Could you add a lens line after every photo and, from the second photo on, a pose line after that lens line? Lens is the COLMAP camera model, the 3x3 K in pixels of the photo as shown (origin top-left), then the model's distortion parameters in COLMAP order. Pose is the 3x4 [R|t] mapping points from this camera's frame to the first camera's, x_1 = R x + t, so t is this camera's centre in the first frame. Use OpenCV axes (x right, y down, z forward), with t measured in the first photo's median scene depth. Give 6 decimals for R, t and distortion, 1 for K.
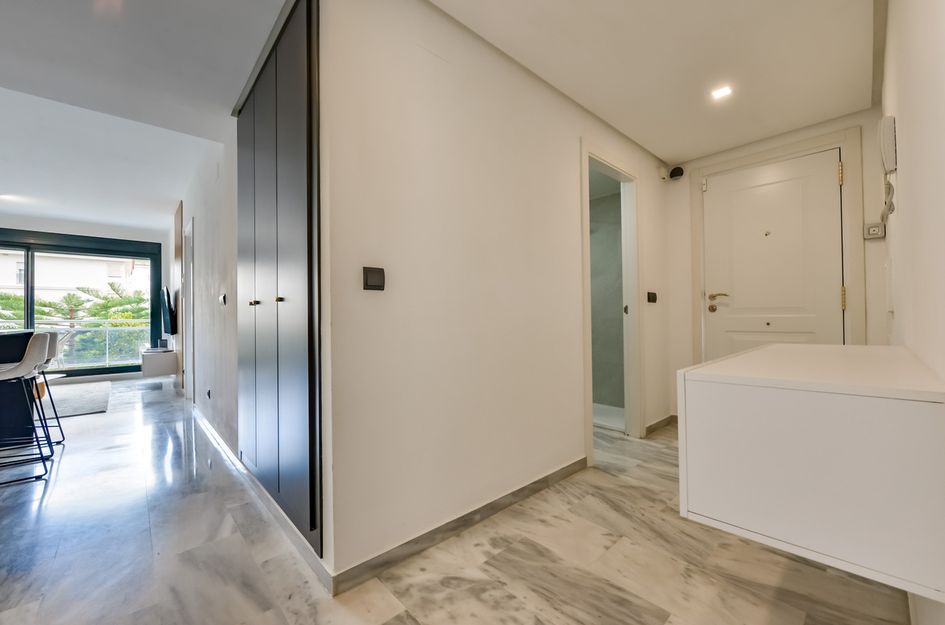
lens RADIAL K [[378.9, 0, 474.1], [0, 378.9, 312.9], [0, 0, 1]] dist [-0.003210, -0.000366]
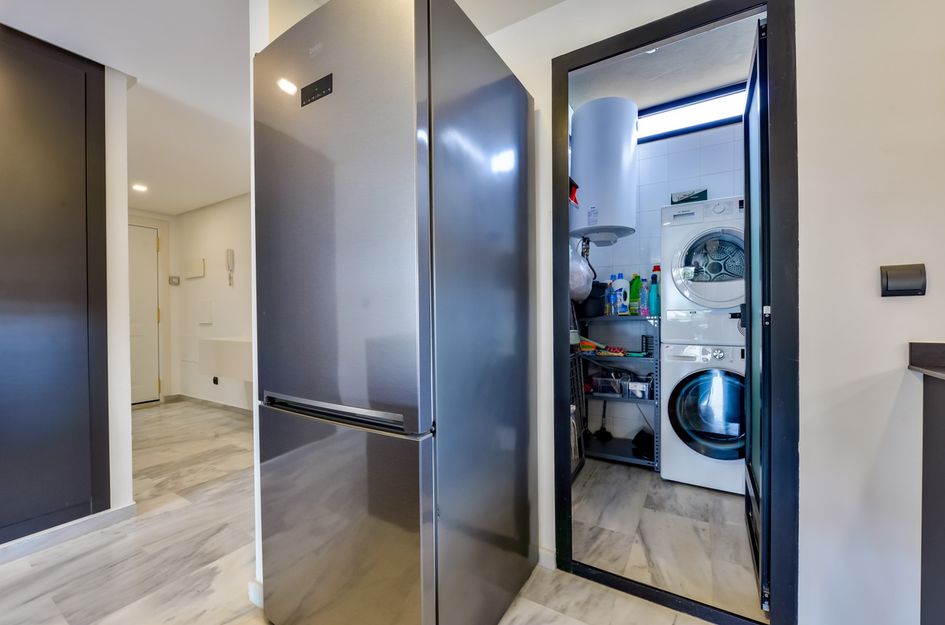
lens RADIAL K [[378.9, 0, 480.0], [0, 378.9, 316.0], [0, 0, 1]] dist [-0.003210, -0.000366]
pose [[-0.287406, 0.010220, 0.957754, -0.196912], [-0.008080, 0.999882, -0.013094, -0.003953], [-0.957775, -0.011502, -0.287290, 0.010729]]
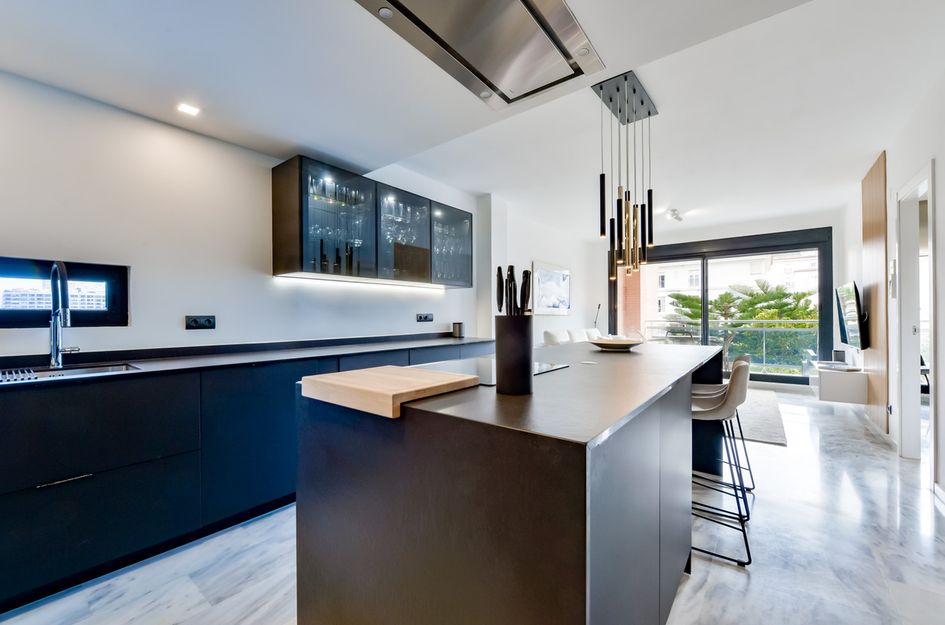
lens RADIAL K [[378.9, 0, 476.3], [0, 378.9, 318.3], [0, 0, 1]] dist [-0.003210, -0.000366]
pose [[0.179641, 0.015347, -0.983612, -0.084789], [0.019698, 0.999622, 0.019194, -0.010571], [0.983535, -0.022823, 0.179271, 0.058538]]
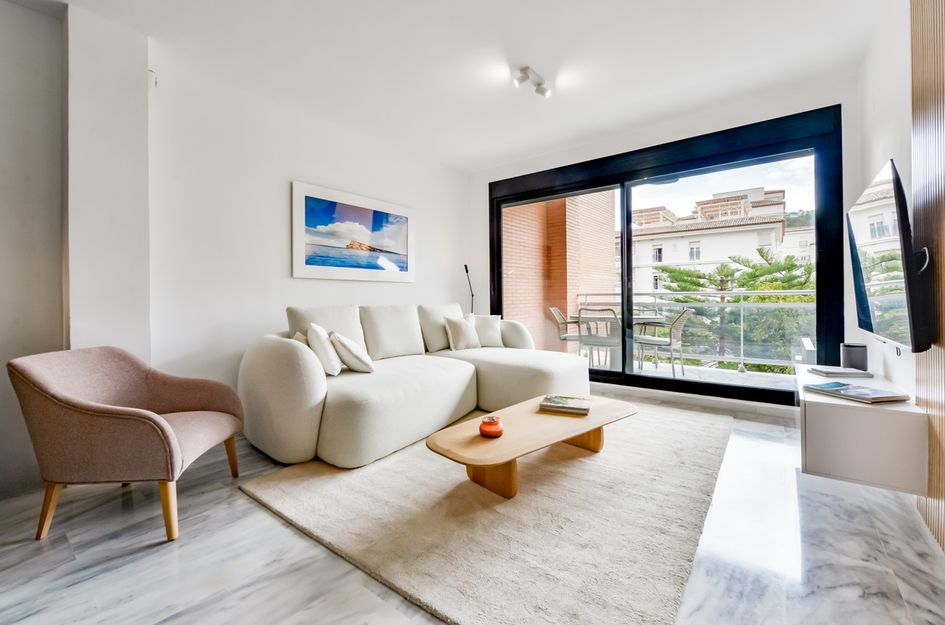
lens RADIAL K [[378.9, 0, 479.2], [0, 378.9, 300.5], [0, 0, 1]] dist [-0.003210, -0.000366]
pose [[0.155657, 0.021552, -0.987576, -0.220888], [0.023402, 0.999401, 0.025499, 0.003716], [0.987534, -0.027081, 0.155059, 0.249803]]
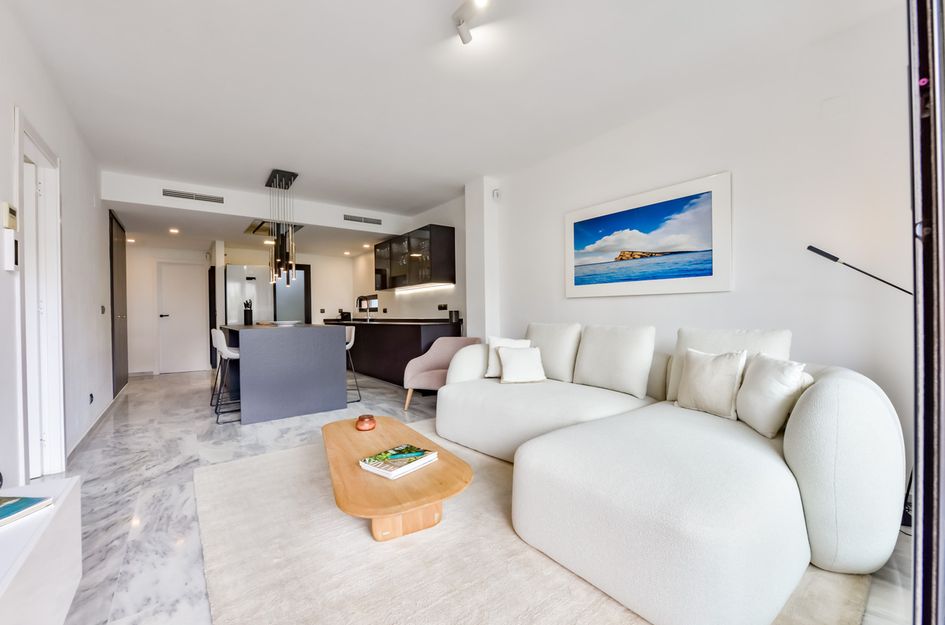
lens RADIAL K [[388.6, 0, 469.1], [0, 388.6, 316.4], [0, 0, 1]] dist [0.003155, 0.000215]
pose [[-0.995555, 0.024345, 0.090979, -0.403700], [0.023173, 0.999635, -0.013912, 0.007753], [-0.091285, -0.011742, -0.995756, 0.433614]]
